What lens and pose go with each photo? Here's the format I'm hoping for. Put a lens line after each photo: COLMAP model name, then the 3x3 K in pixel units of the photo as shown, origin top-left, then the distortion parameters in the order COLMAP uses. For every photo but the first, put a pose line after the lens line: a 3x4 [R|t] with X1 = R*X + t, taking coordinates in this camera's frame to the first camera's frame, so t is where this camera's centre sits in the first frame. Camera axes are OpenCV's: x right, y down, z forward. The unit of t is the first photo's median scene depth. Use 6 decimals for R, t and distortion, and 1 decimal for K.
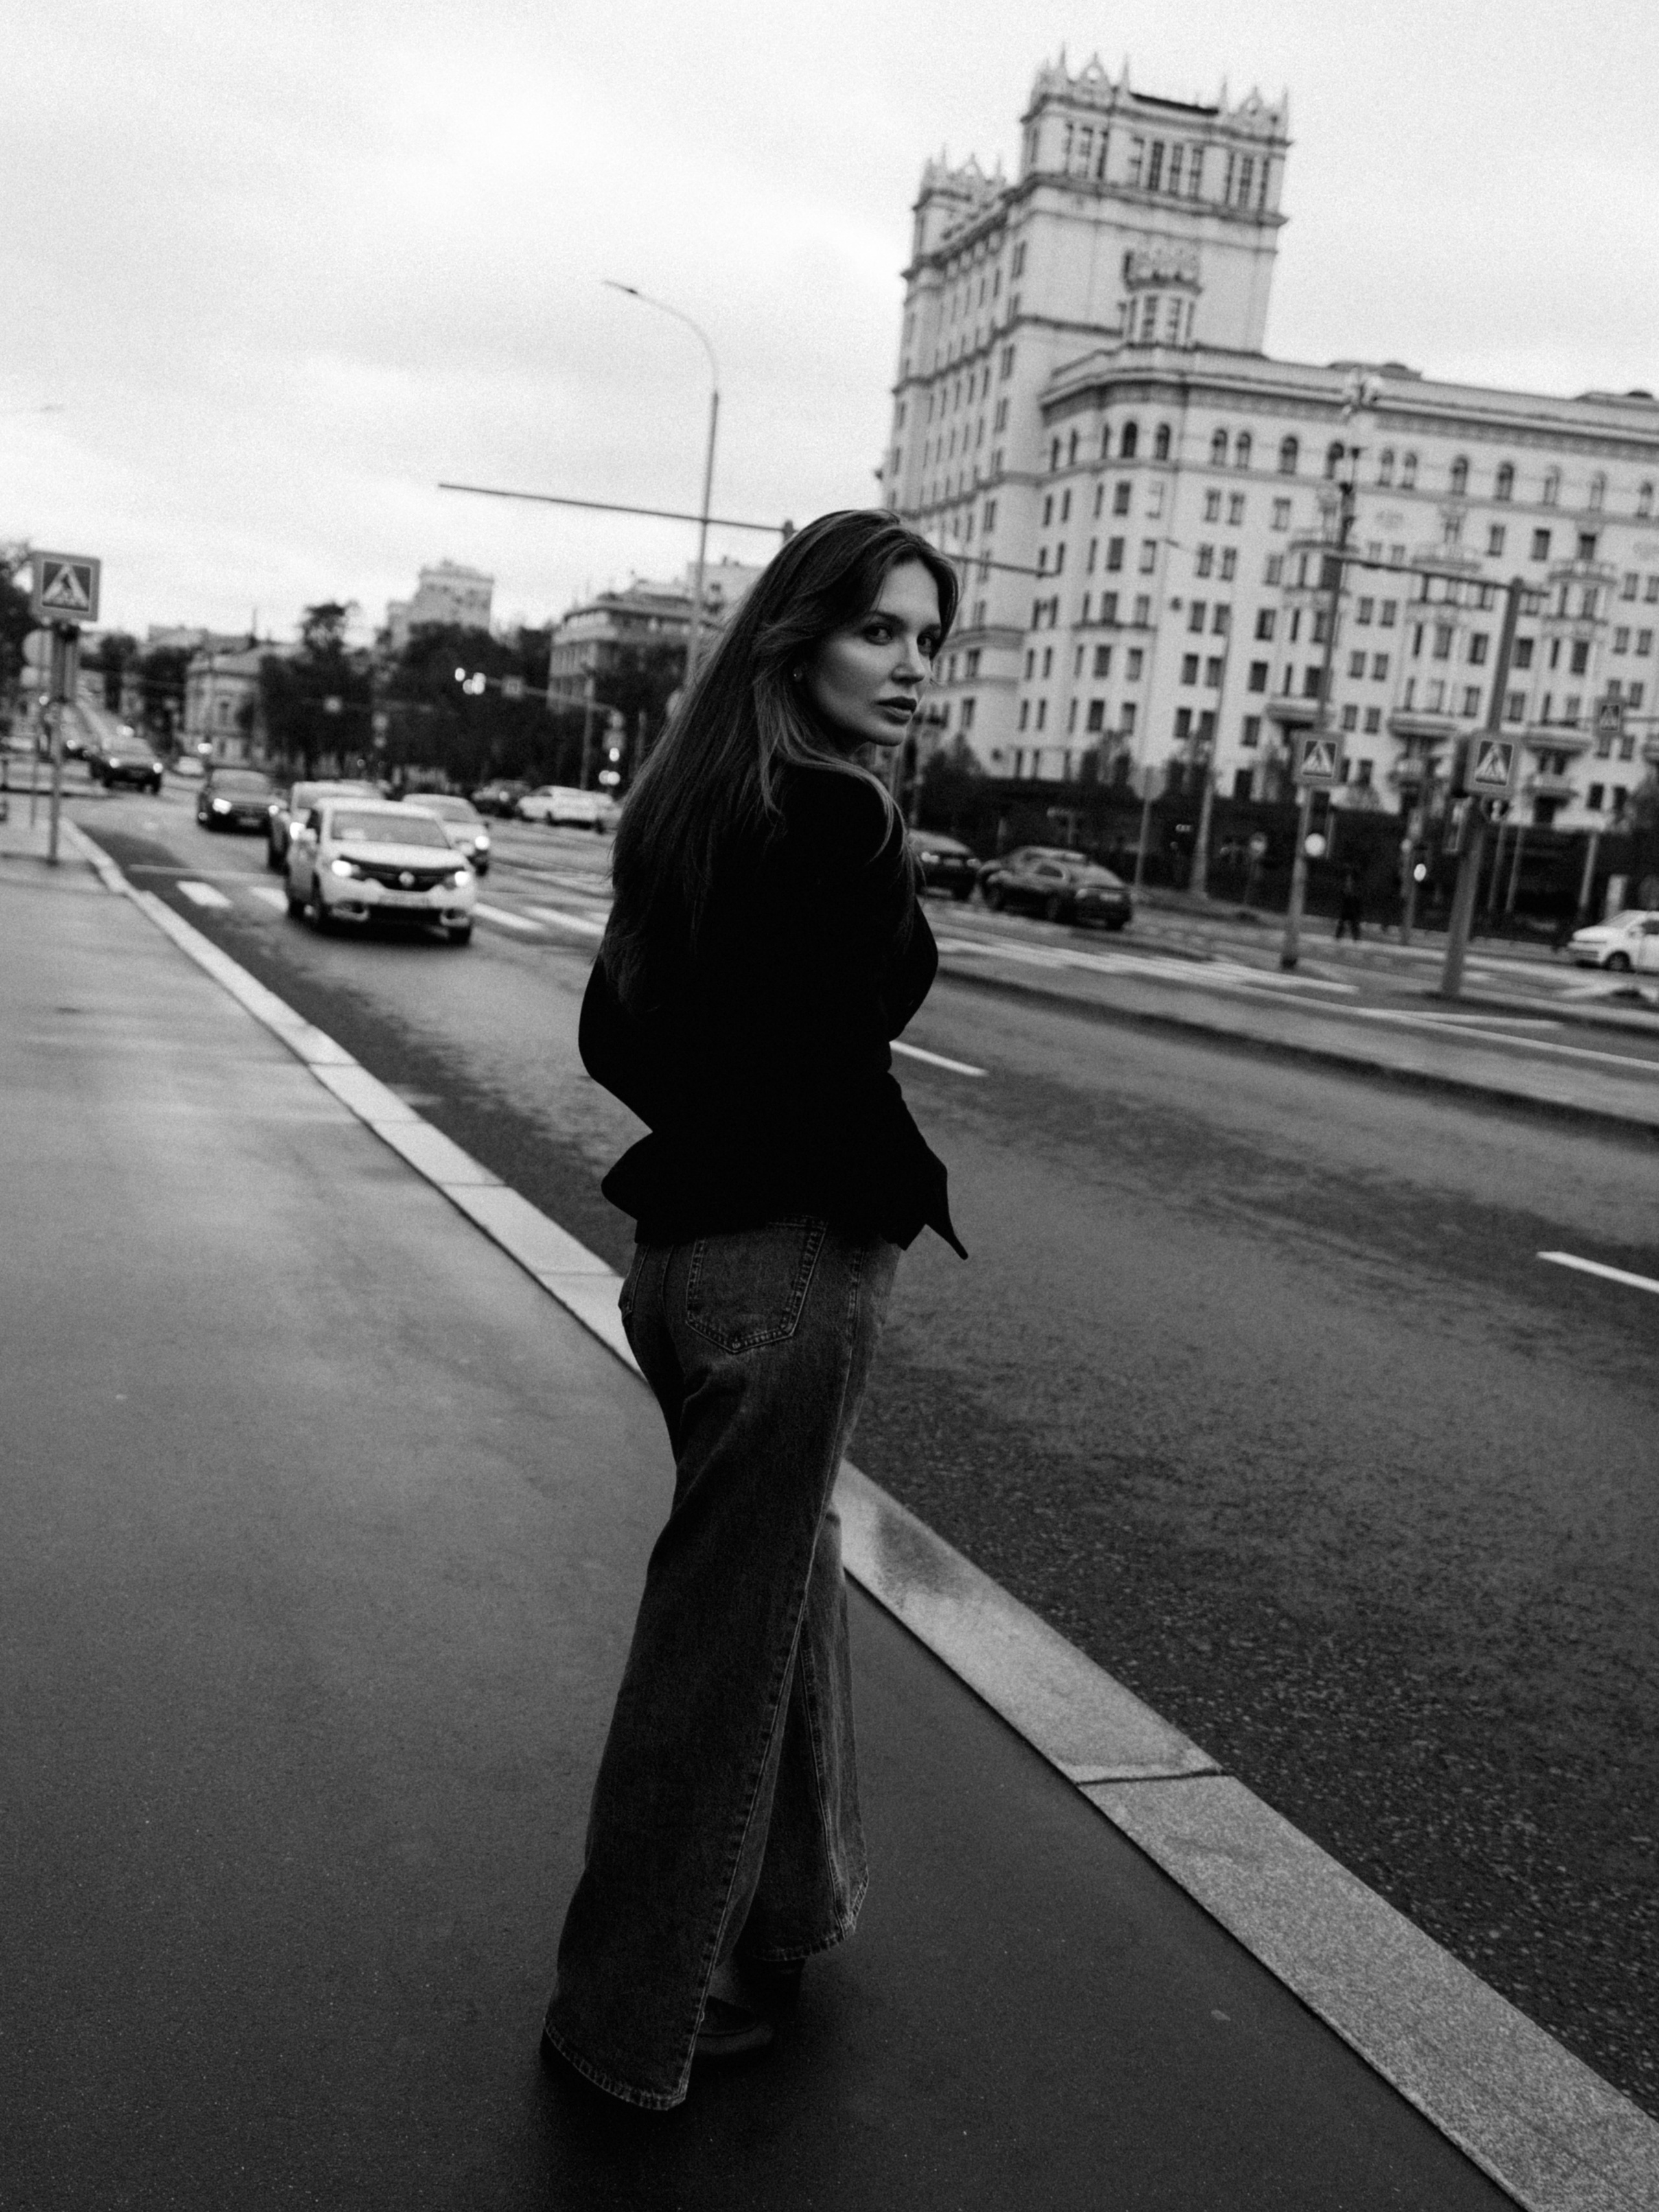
lens RADIAL K [[1854.7, 0, 812.2], [0, 1854.7, 1118.5], [0, 0, 1]] dist [0.010182, -0.003197]
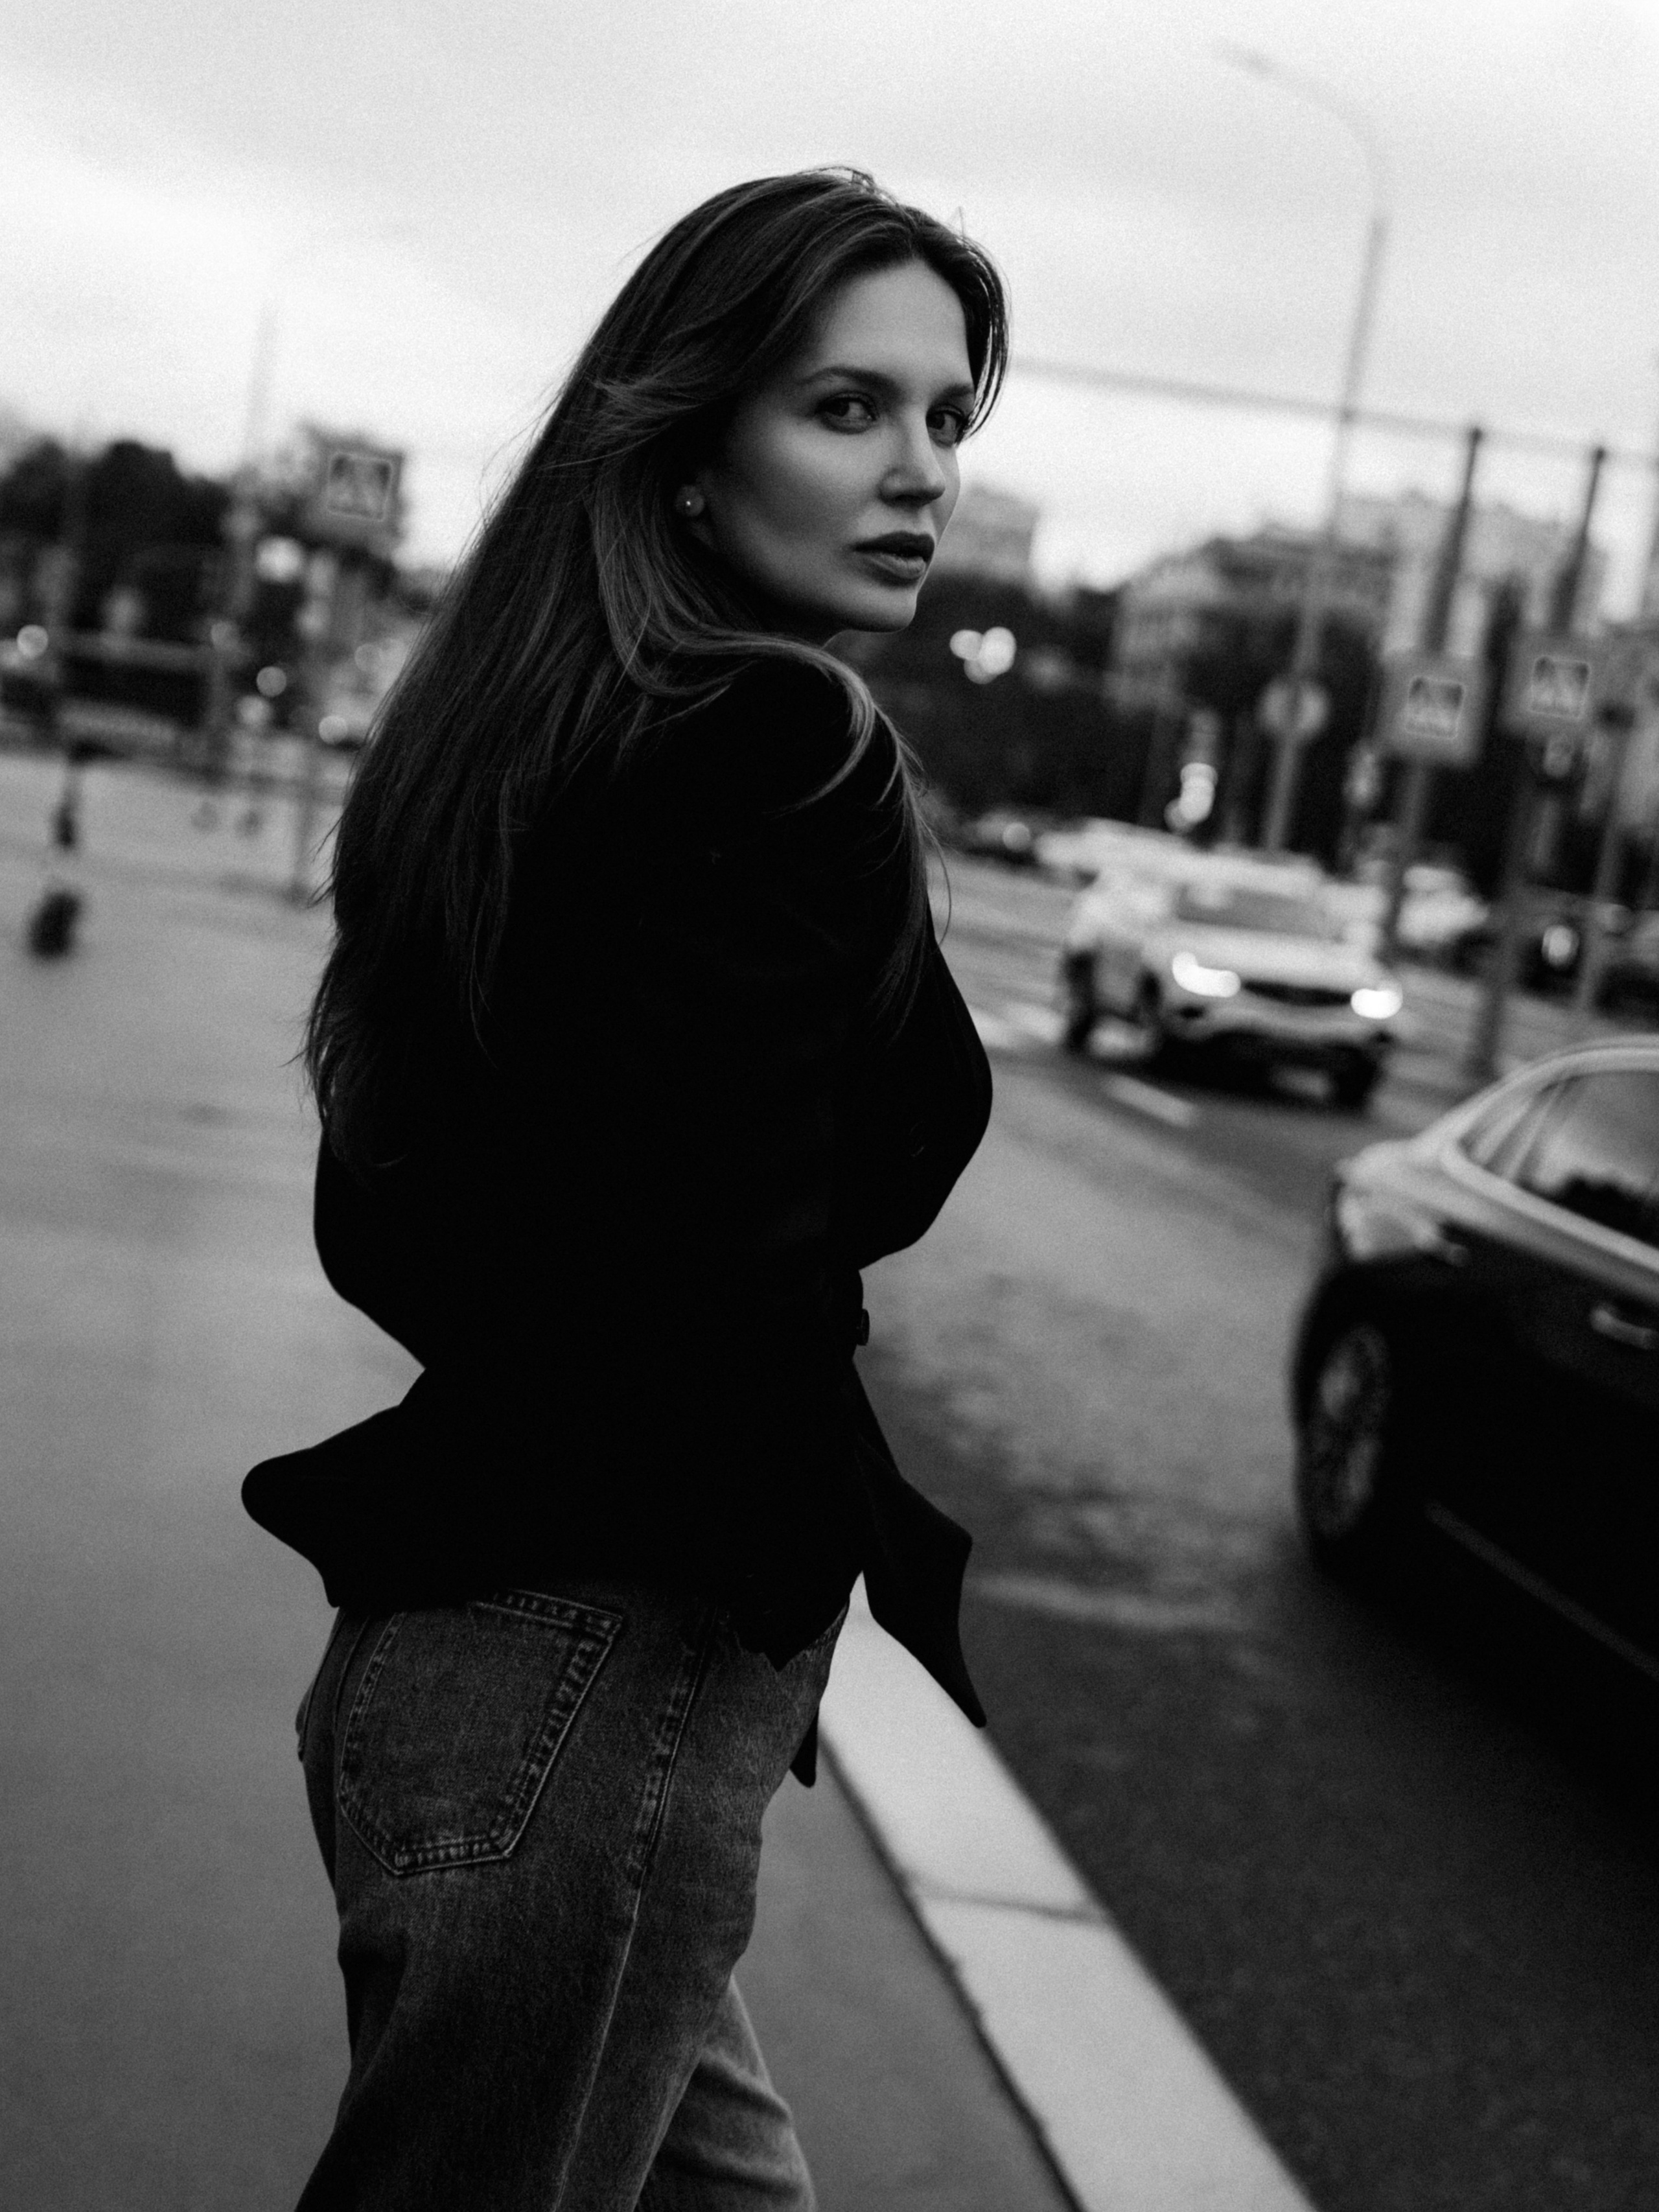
lens RADIAL K [[2982.1, 0, 831.7], [0, 2982.1, 1118.8], [0, 0, 1]] dist [-0.133124, 0.000000]
pose [[0.972830, 0.071864, -0.220085, 0.215630], [-0.089344, 0.993502, -0.070514, -0.022374], [0.213588, 0.088262, 0.972929, 0.269442]]
